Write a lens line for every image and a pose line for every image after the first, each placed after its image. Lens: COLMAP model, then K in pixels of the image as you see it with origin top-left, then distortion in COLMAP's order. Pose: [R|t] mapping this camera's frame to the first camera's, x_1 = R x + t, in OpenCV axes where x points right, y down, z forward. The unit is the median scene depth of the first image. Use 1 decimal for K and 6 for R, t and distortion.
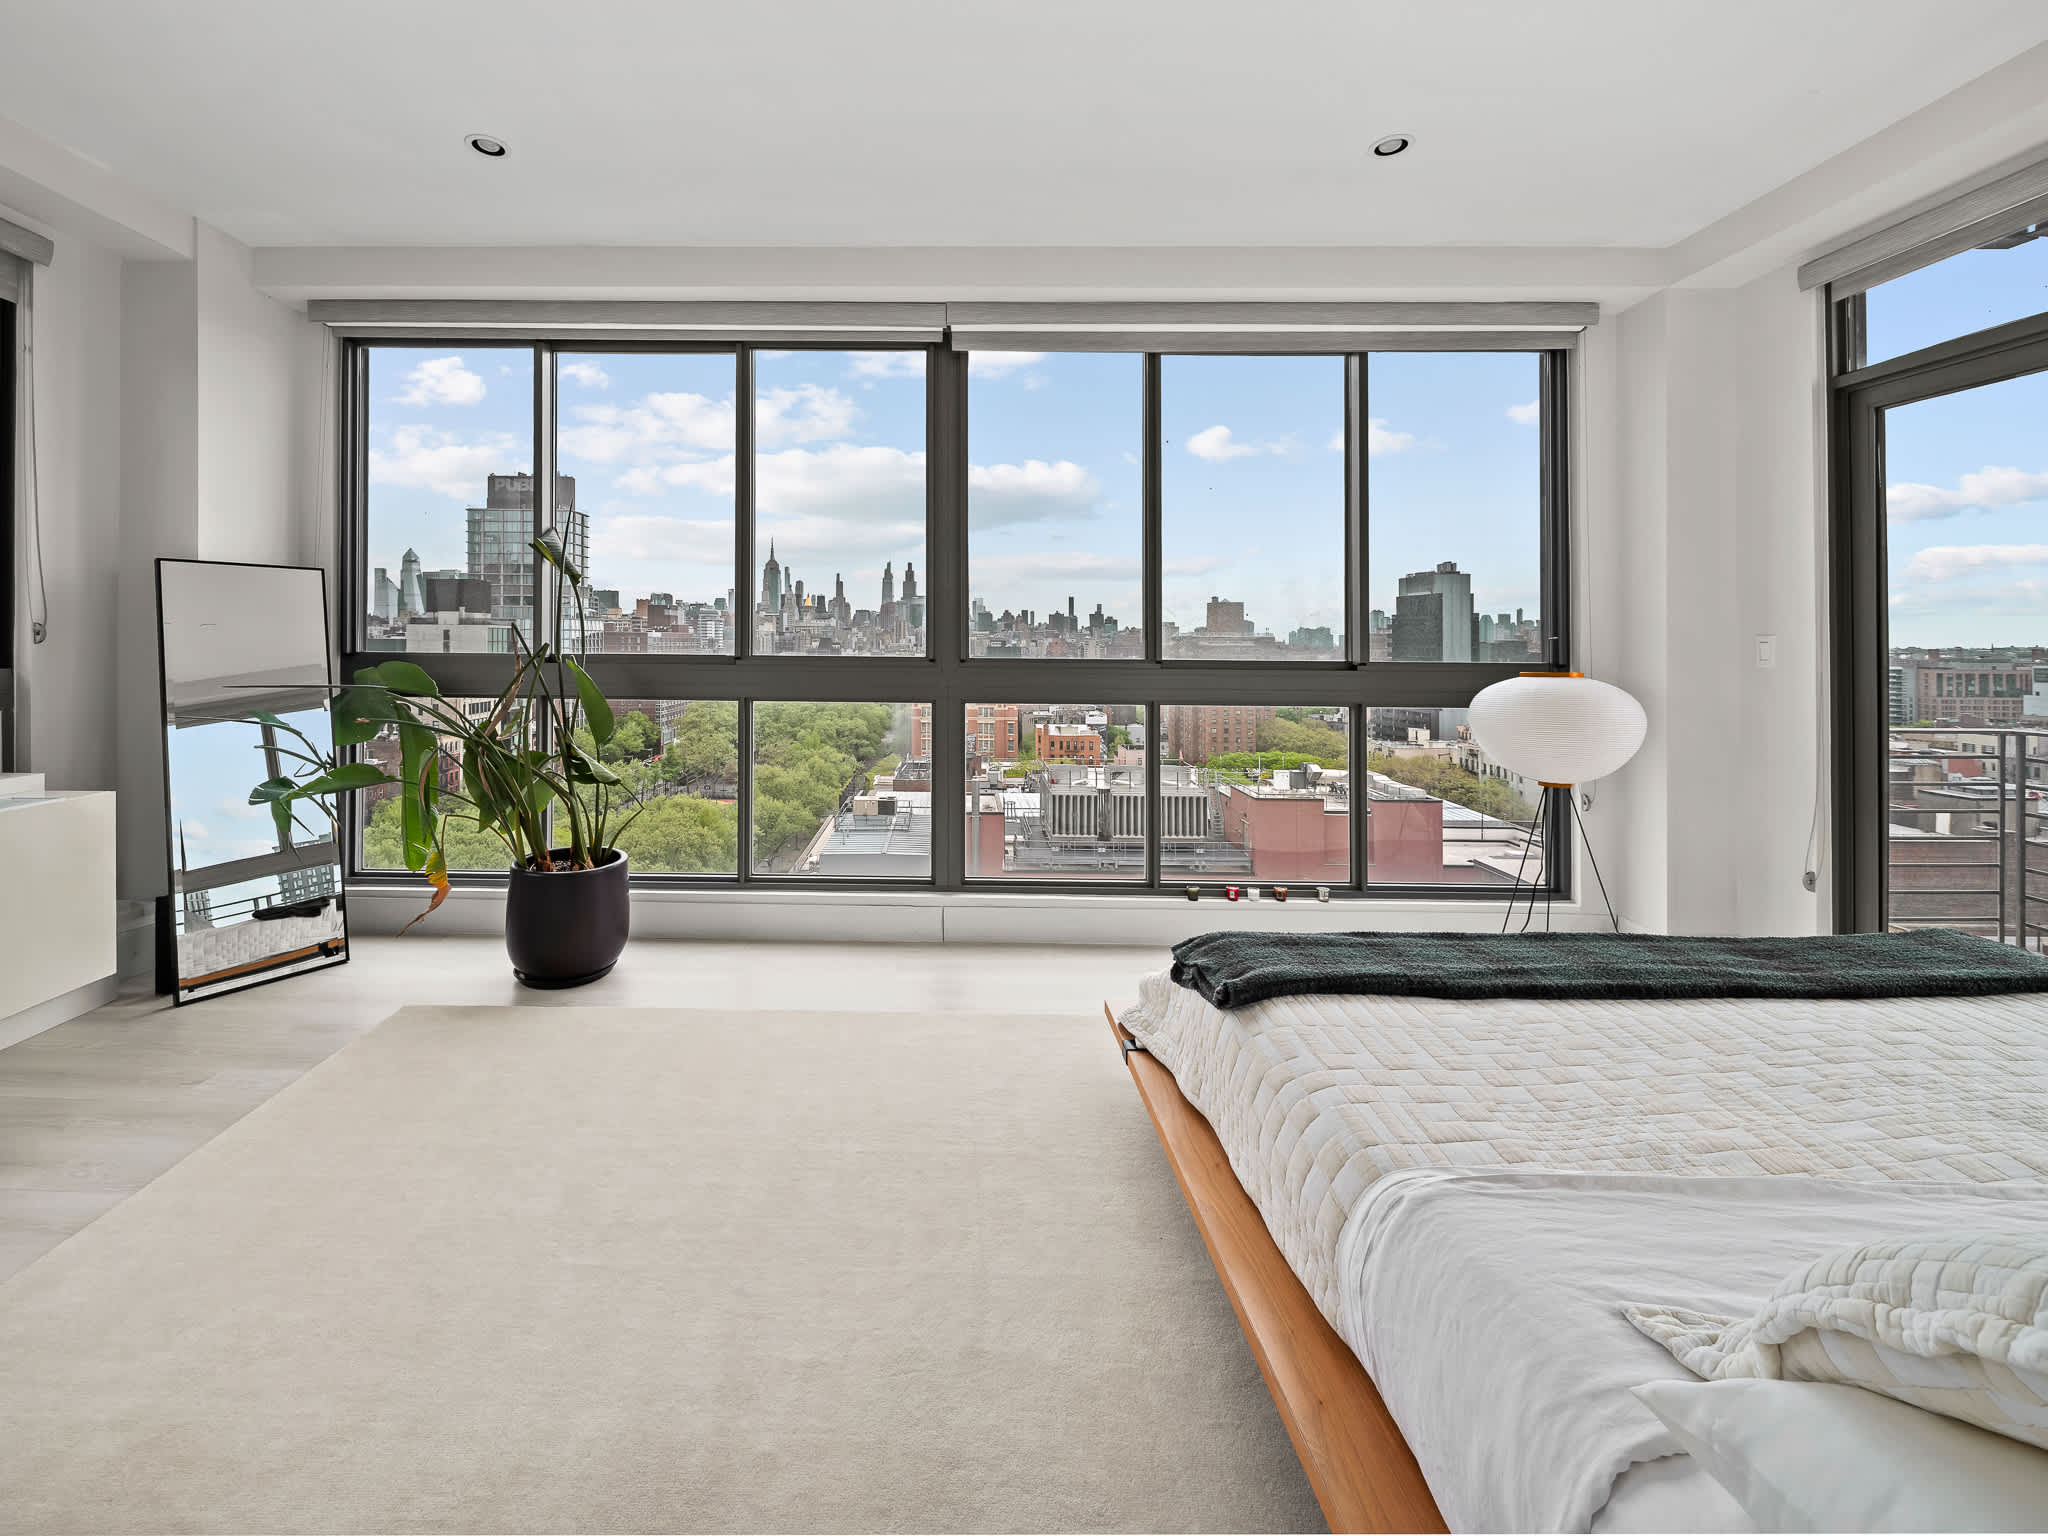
lens RADIAL K [[830.1, 0, 922.1], [0, 830.1, 627.5], [0, 0, 1]] dist [-0.000317, -0.008498]
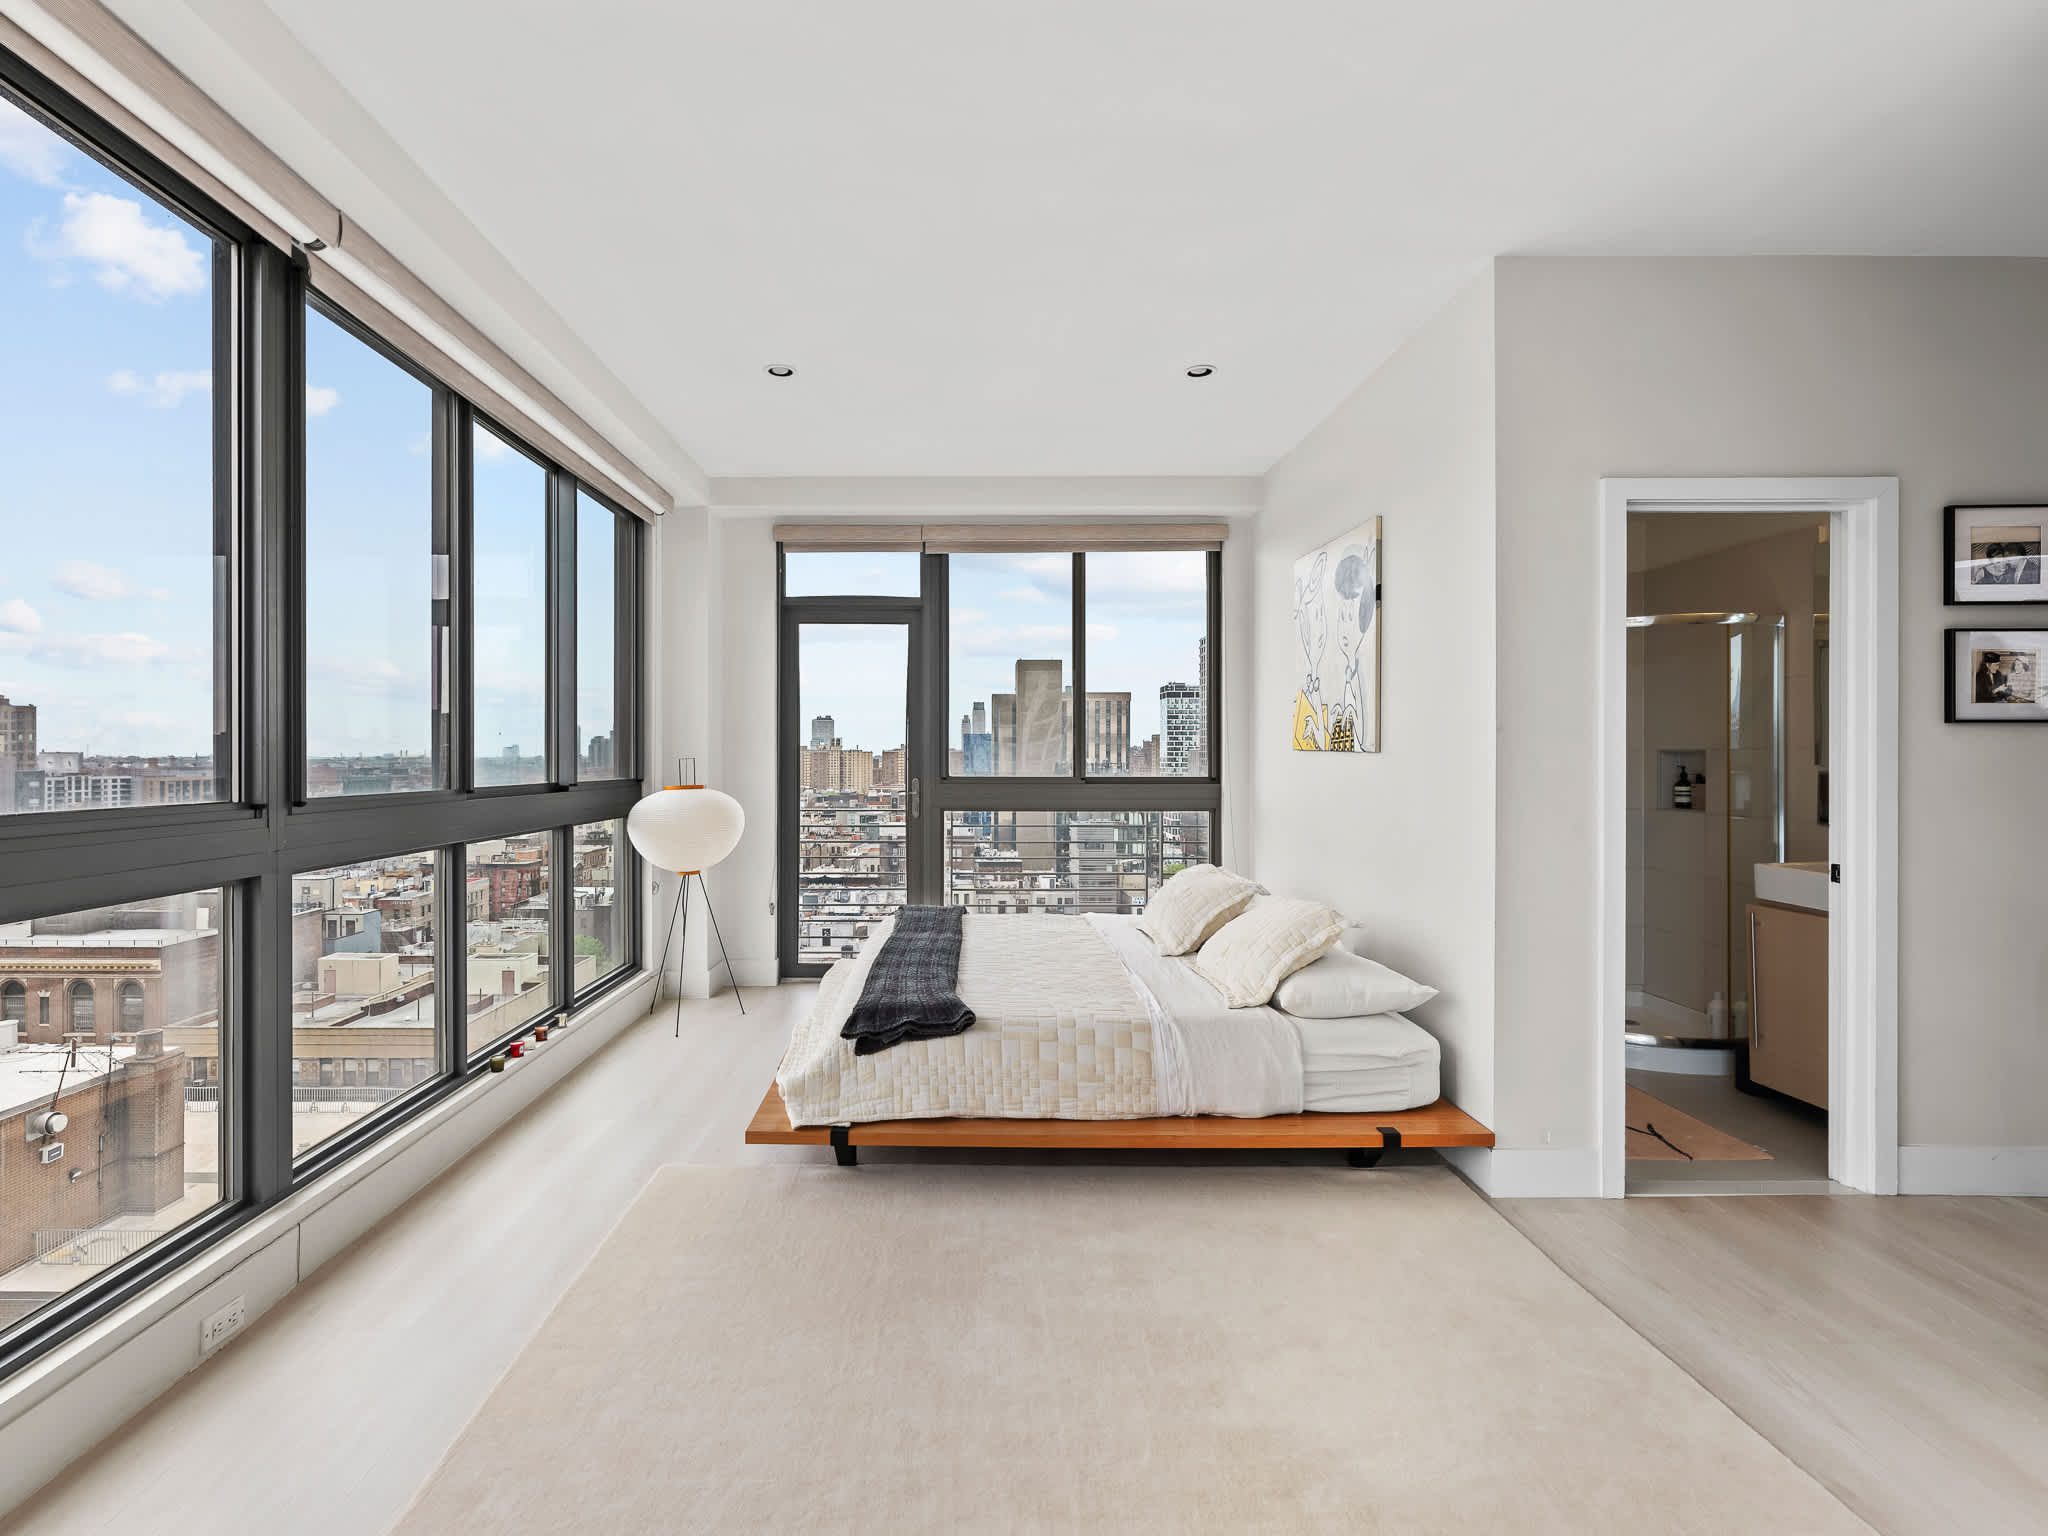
lens RADIAL K [[952.9, 0, 964.3], [0, 952.9, 756.6], [0, 0, 1]] dist [0.000881, 0.000261]
pose [[-0.025503, -0.006361, 0.999655, -0.654442], [-0.016425, 0.999847, 0.005943, -0.005937], [-0.999540, -0.016268, -0.025603, 0.555130]]
